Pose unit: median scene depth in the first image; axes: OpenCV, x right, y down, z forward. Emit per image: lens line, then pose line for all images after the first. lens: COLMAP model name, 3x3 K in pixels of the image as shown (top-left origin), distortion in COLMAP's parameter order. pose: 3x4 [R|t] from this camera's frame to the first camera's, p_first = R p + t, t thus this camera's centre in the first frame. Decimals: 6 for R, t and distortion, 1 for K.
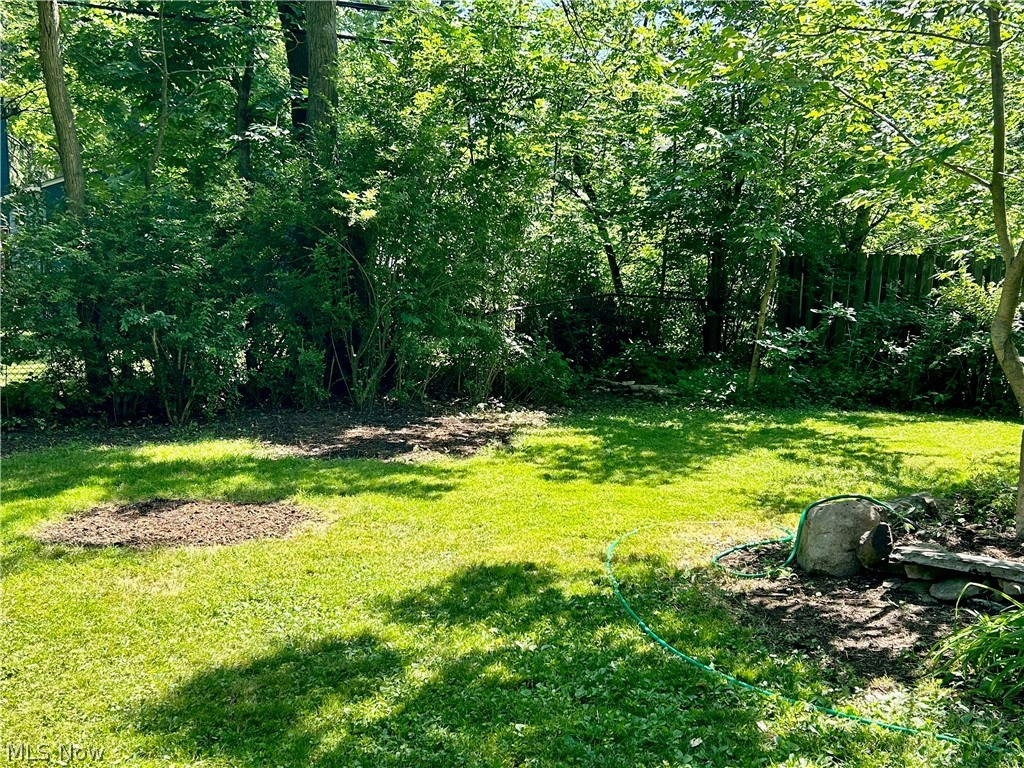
lens RADIAL K [[1123.7, 0, 512.0], [0, 1123.7, 384.0], [0, 0, 1]] dist [0.100849, -0.229003]
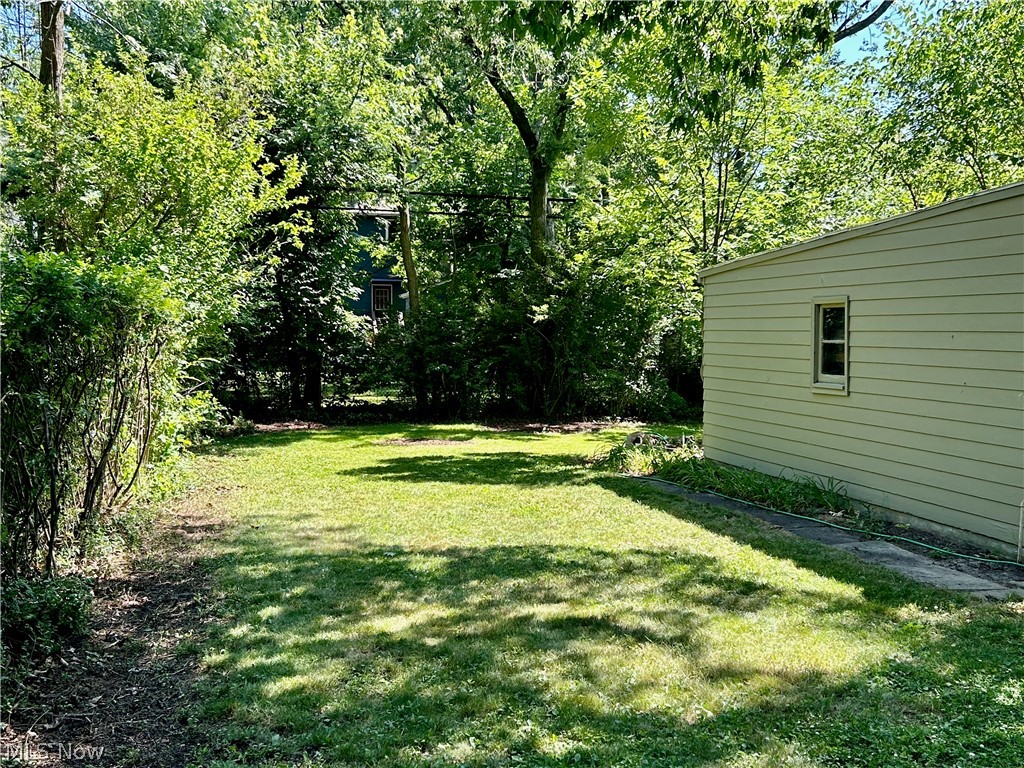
lens RADIAL K [[1123.7, 0, 512.0], [0, 1123.7, 384.0], [0, 0, 1]] dist [0.100849, -0.229003]
pose [[0.941726, 0.018626, -0.335865, 0.484478], [-0.040188, 0.997544, -0.057362, 0.082796], [0.333972, 0.067517, 0.940162, -0.870159]]
